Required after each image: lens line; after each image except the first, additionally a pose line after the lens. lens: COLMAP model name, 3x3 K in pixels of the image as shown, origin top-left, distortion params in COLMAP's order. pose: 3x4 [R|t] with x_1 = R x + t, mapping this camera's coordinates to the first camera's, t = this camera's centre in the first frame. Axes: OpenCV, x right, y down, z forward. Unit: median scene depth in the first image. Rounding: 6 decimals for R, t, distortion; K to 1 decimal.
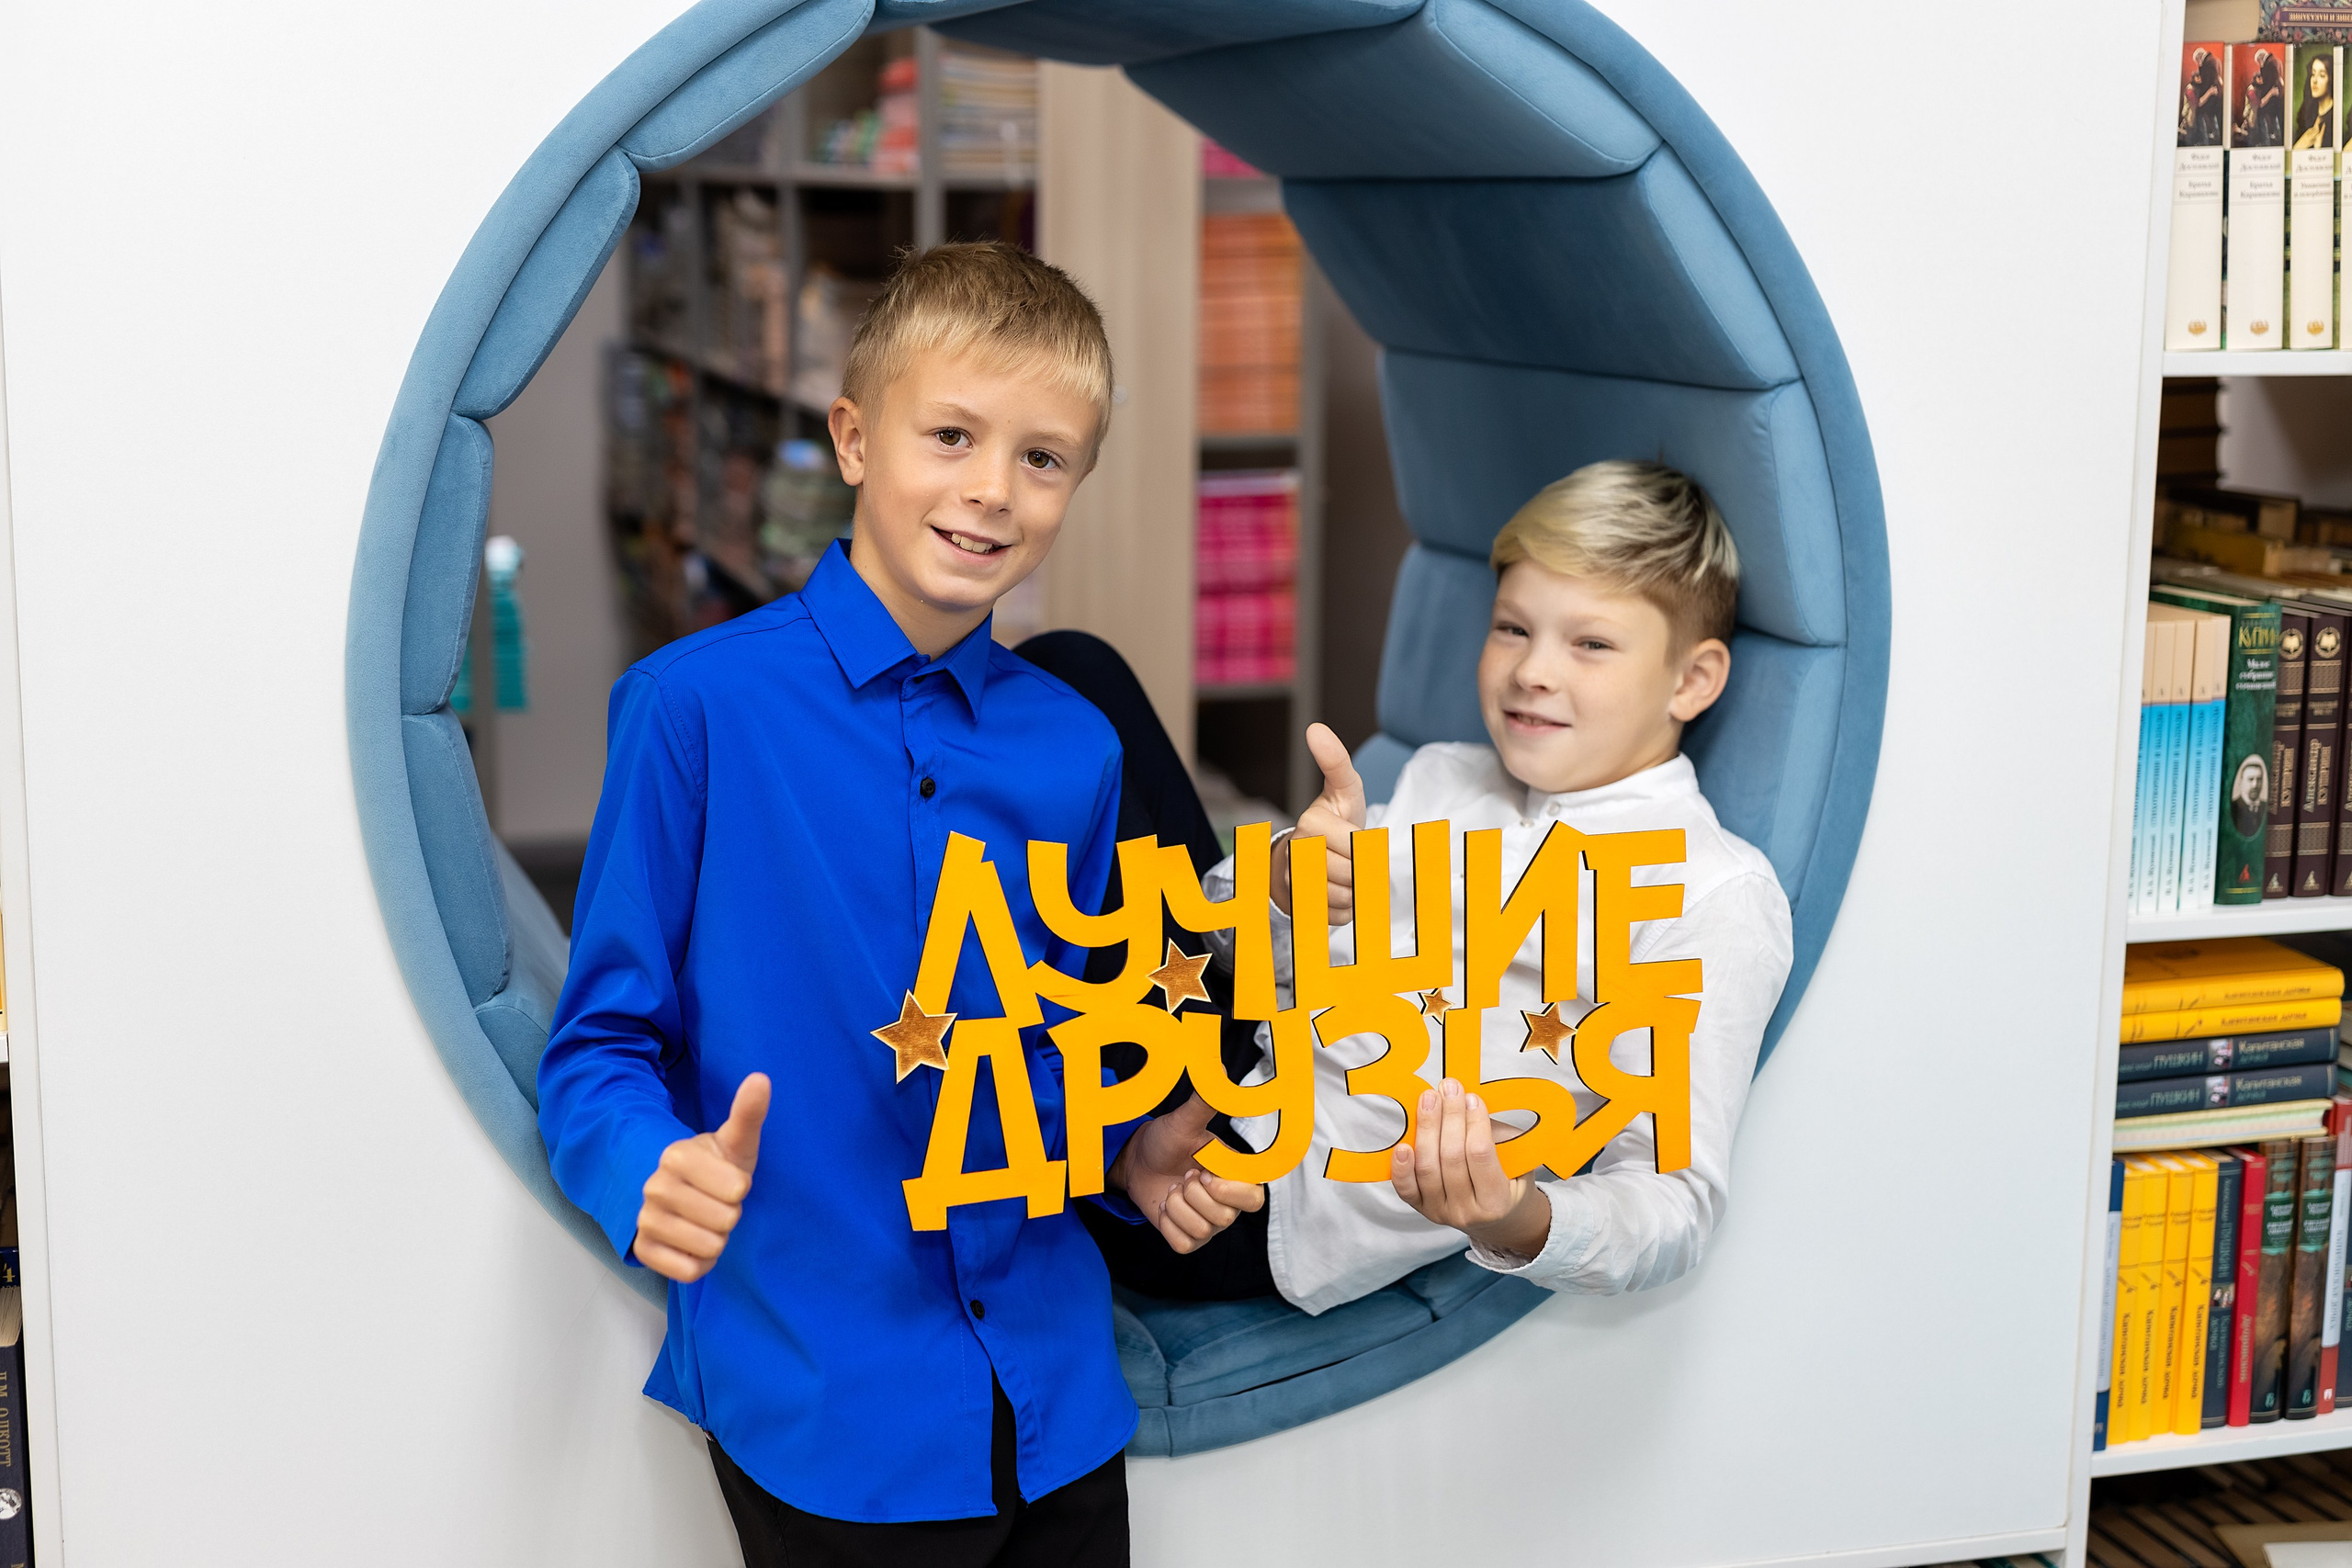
lens RADIAL K [[3368.2, 0, 1224.7], [0, 3368.2, 790.2], [0, 0, 1]] dist [-0.007369, 0.000000]
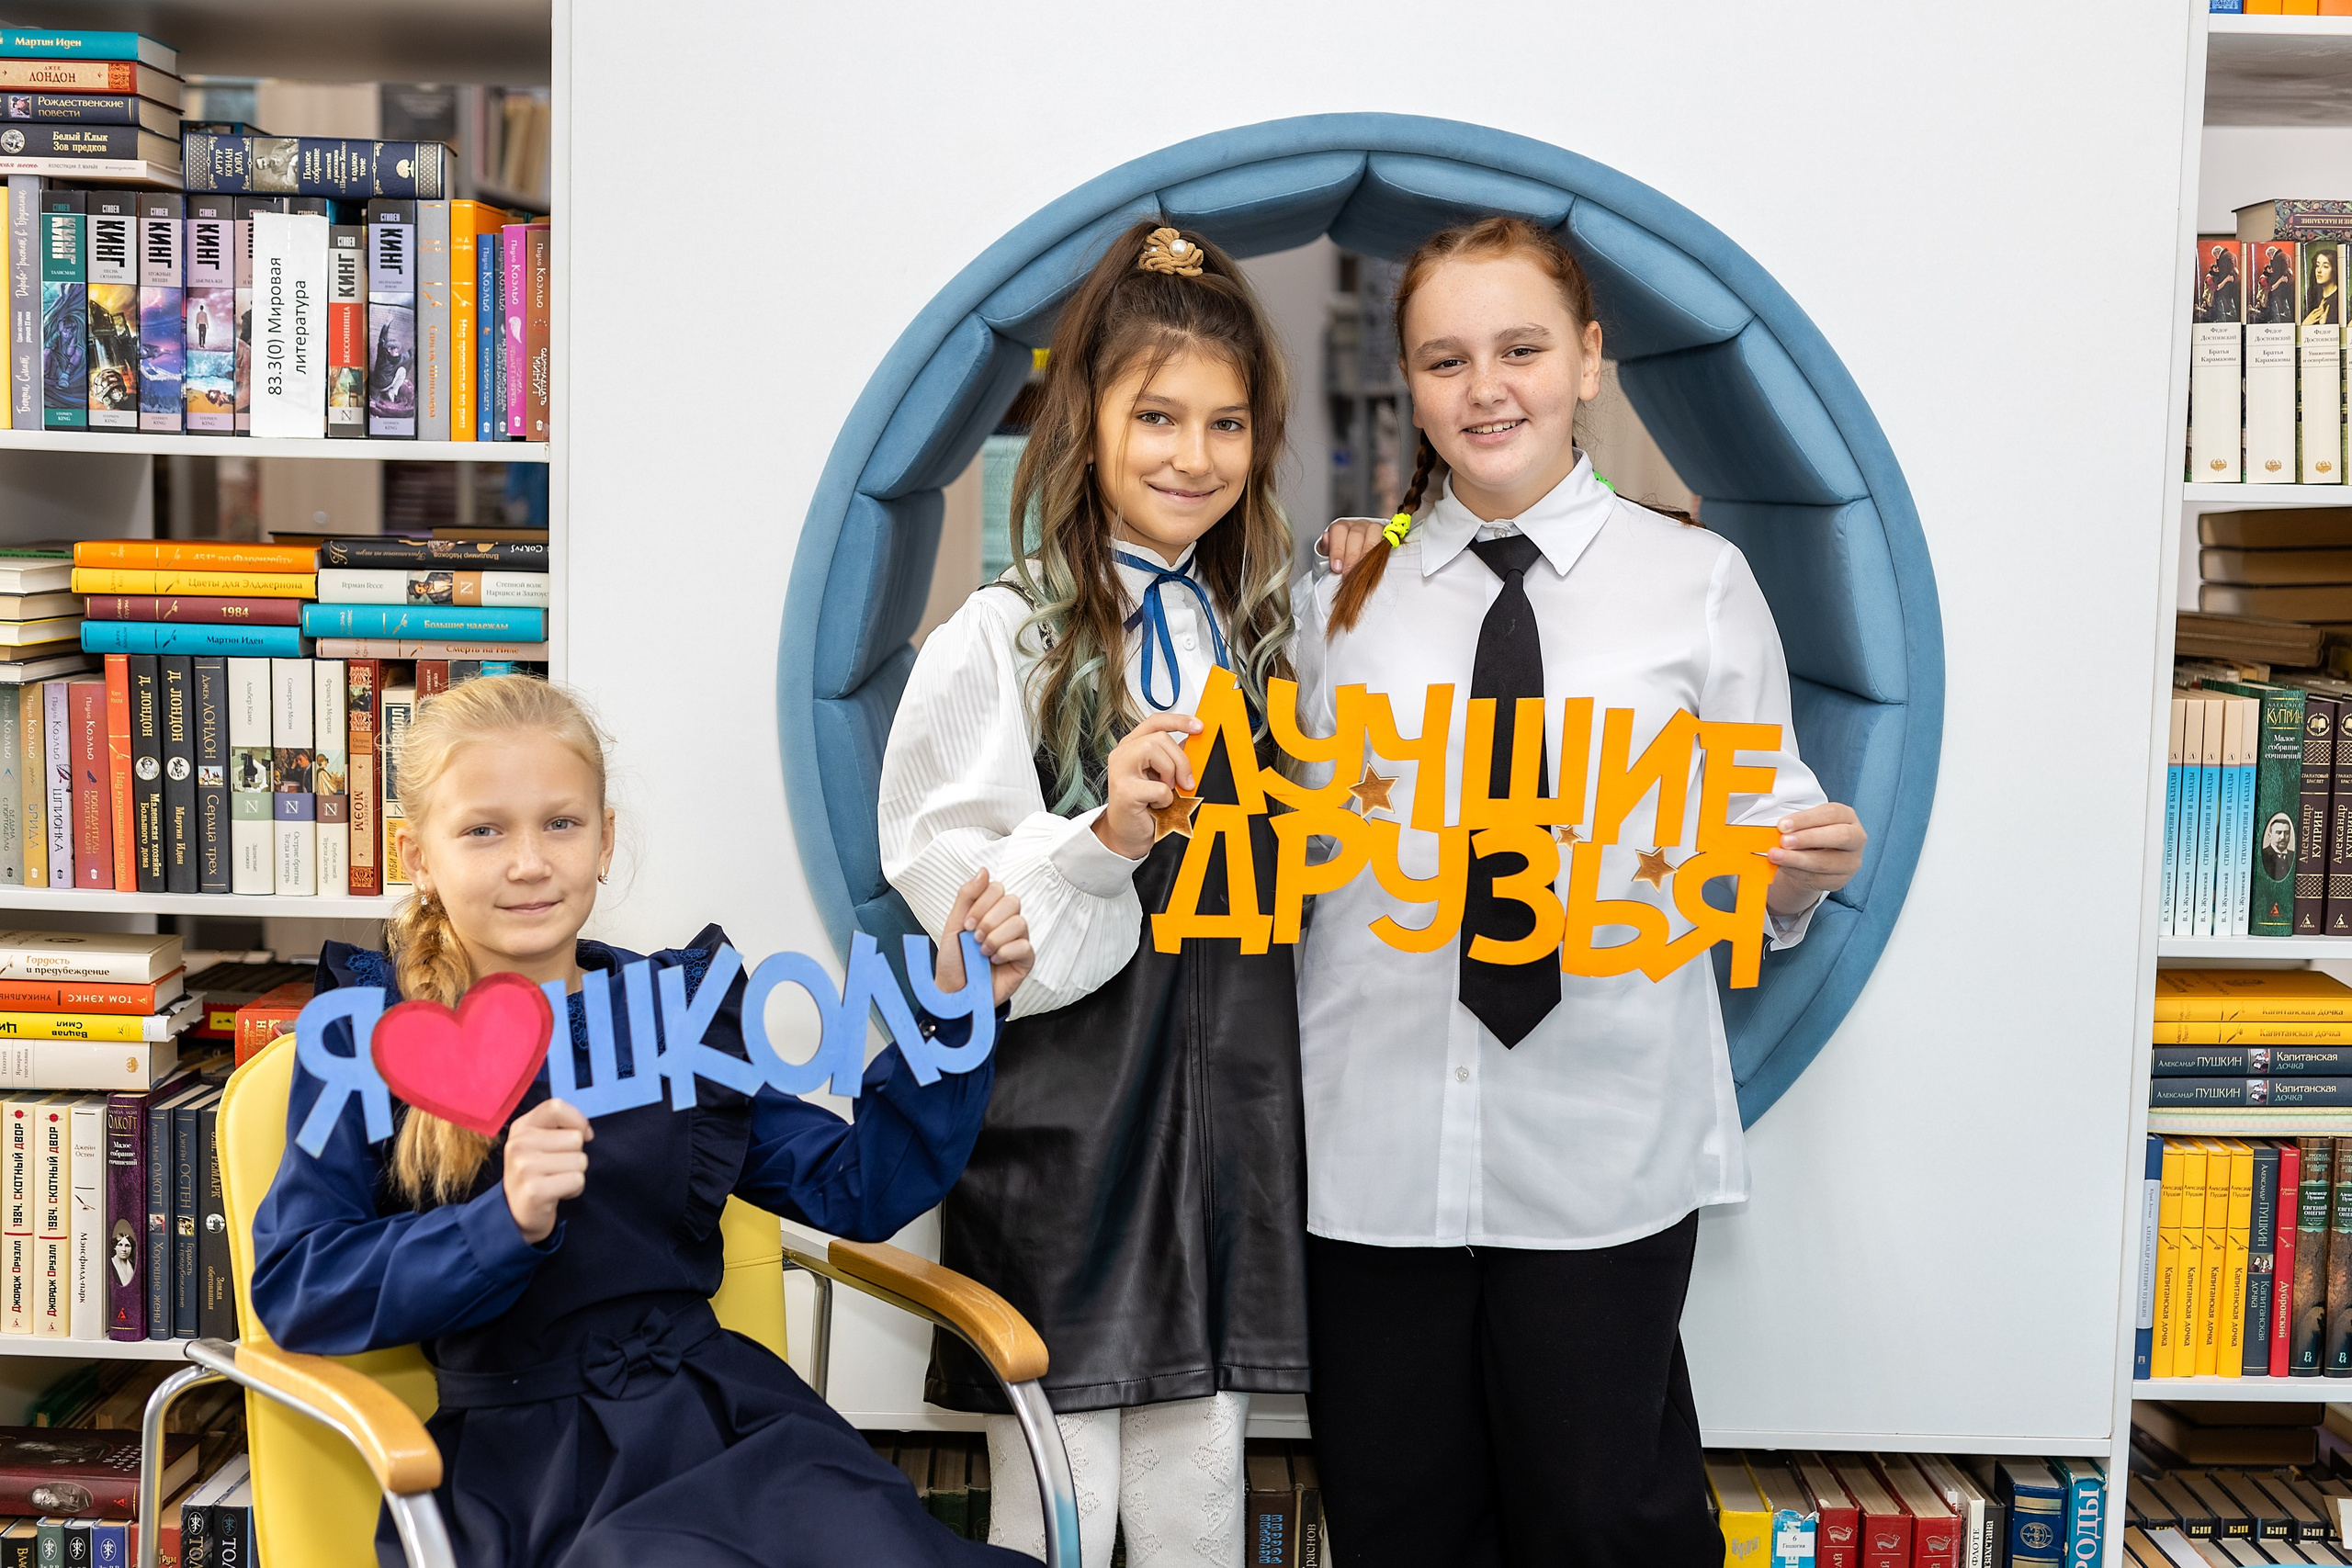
lens RADIAL K [[3368.2, 0, 1195.3], [0, 3368.2, 784.4], [0, 0, 1]] dist [-0.007369, 0.000000]
pose [[0.960579, 0.037555, -0.275459, 0.263927], [-0.059151, 0.995755, -0.070514, 0.089798], [0.271642, 0.084028, 0.958723, -0.289874]]
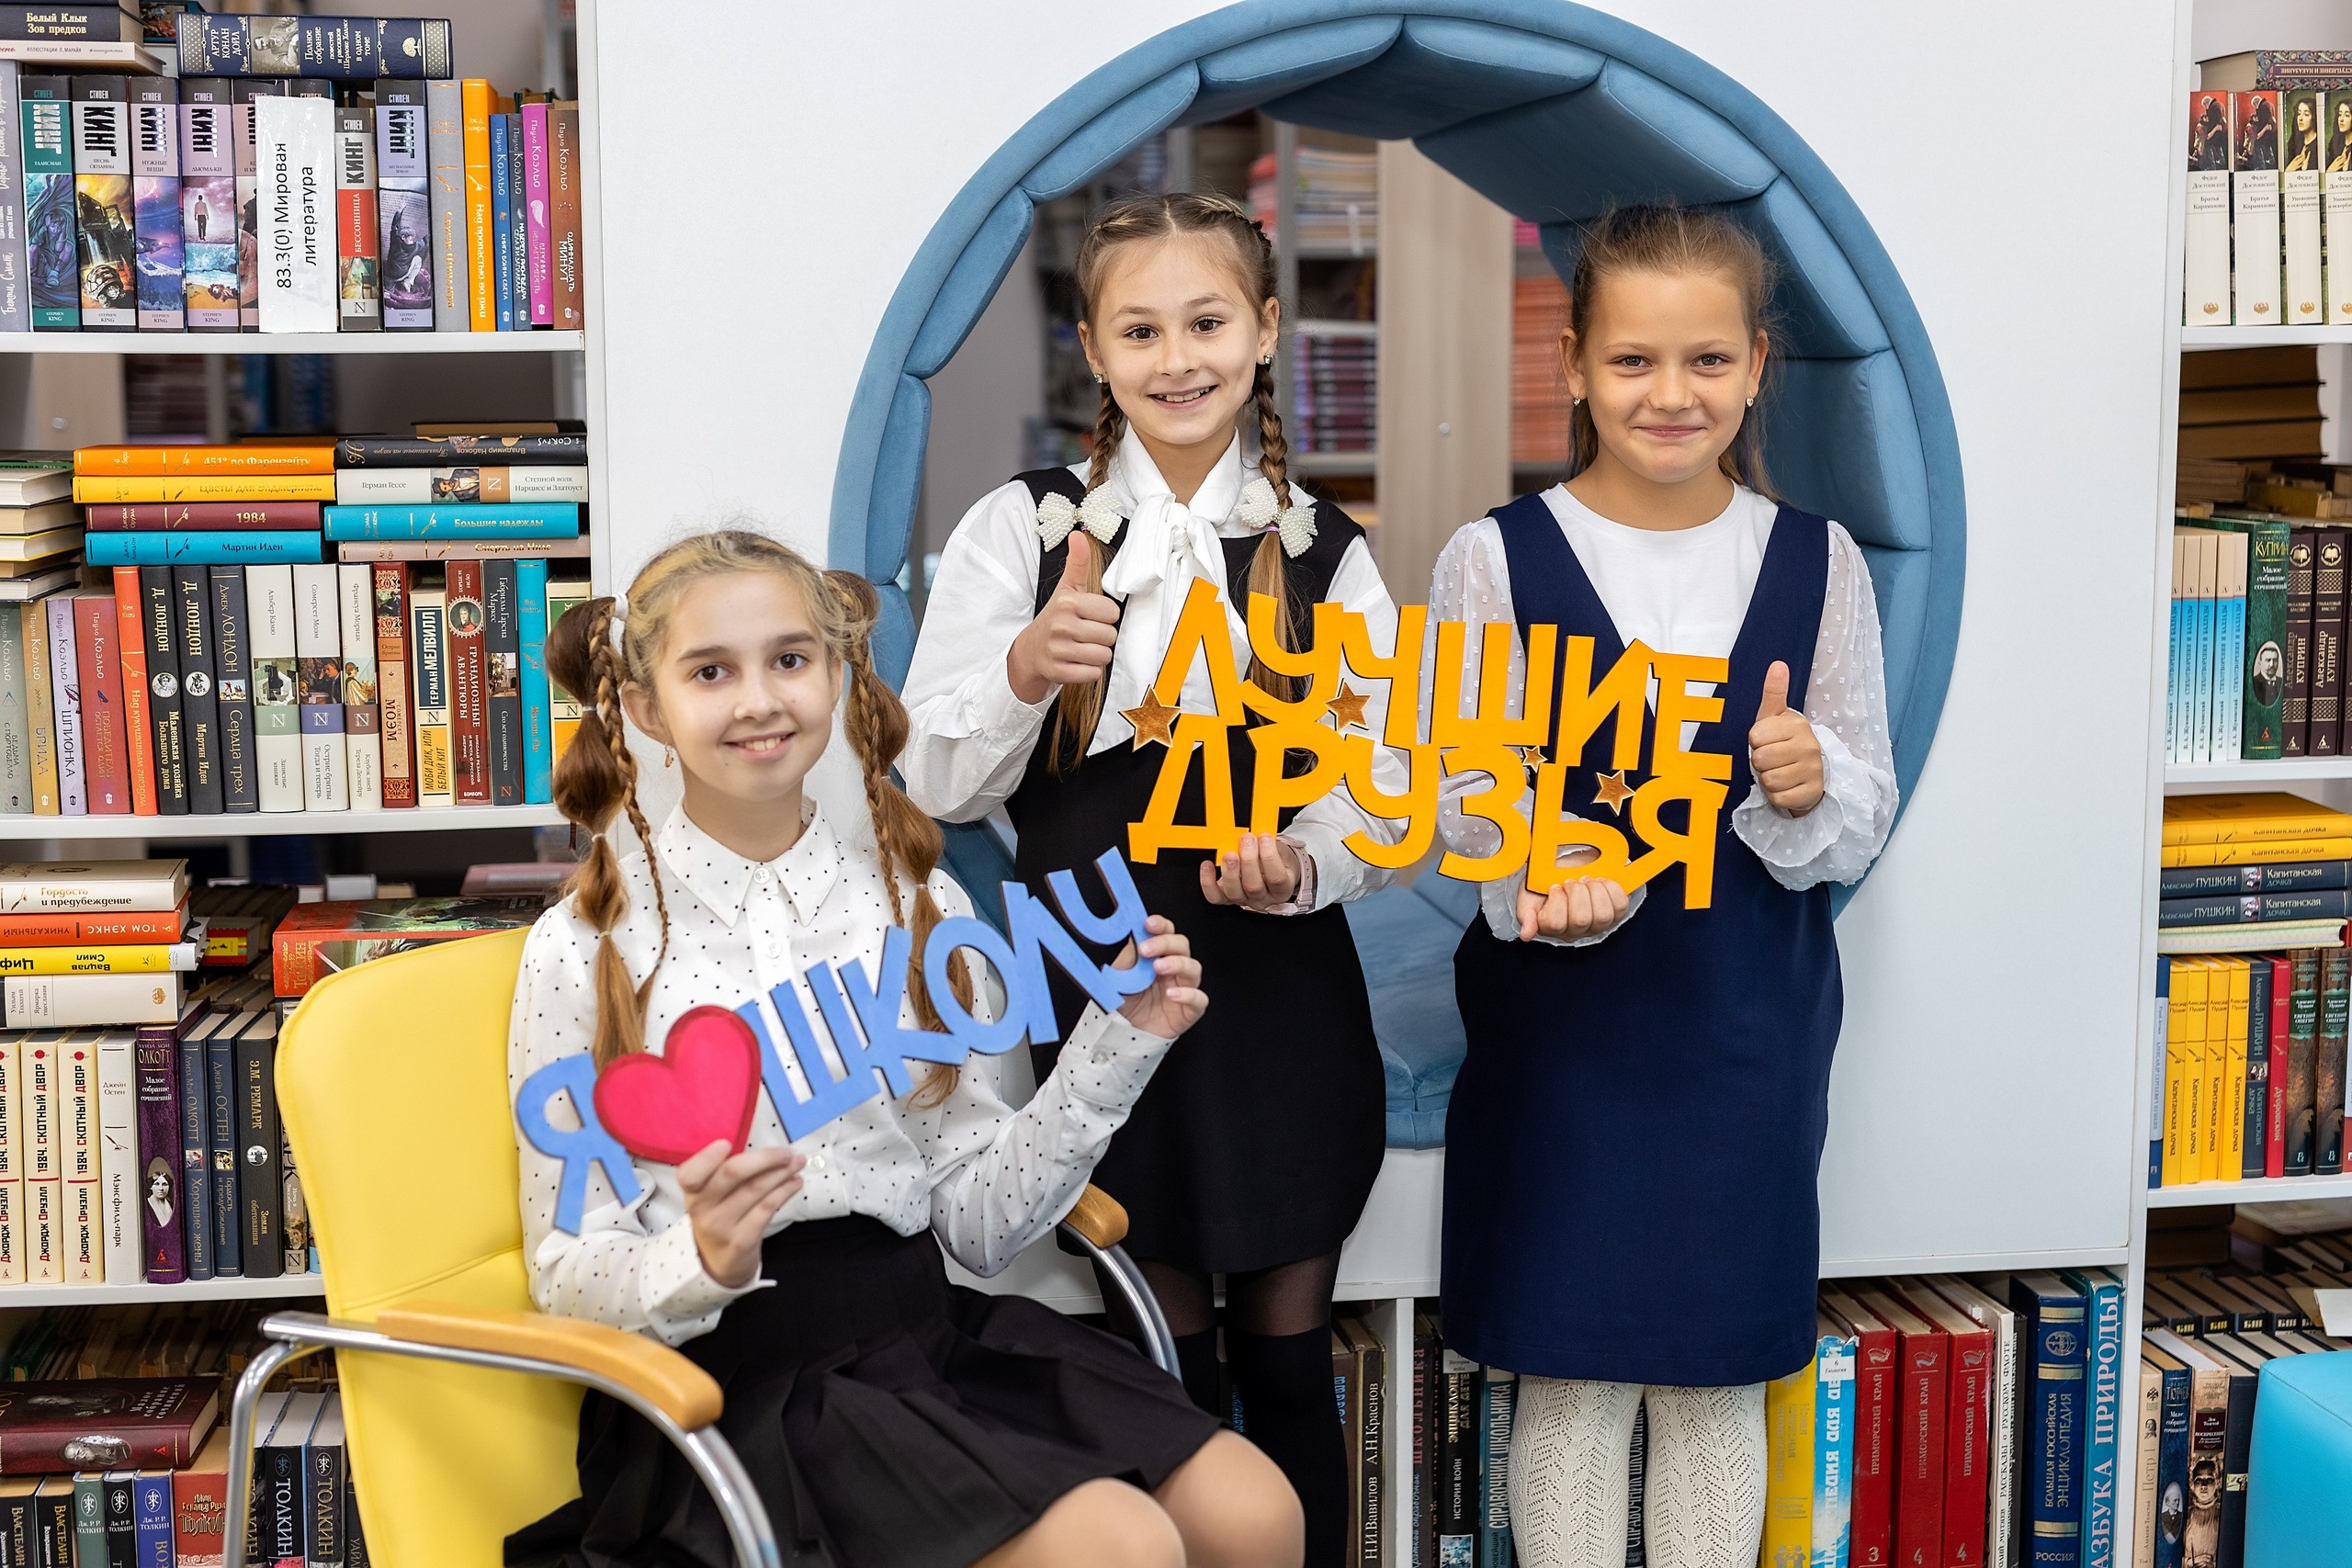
lens RADIAL K [[3368.2, 0, 1209.3], [0, 3368.2, 798.3], [0, 0, 1]] dist [-0.007369, 0.000000]
pose [[0.991396, 0.001640, -0.130888, 0.072413], [-0.006530, 0.999296, -0.036943, 0.100158], [0.130735, 0.037480, 0.990709, -0.327280]]
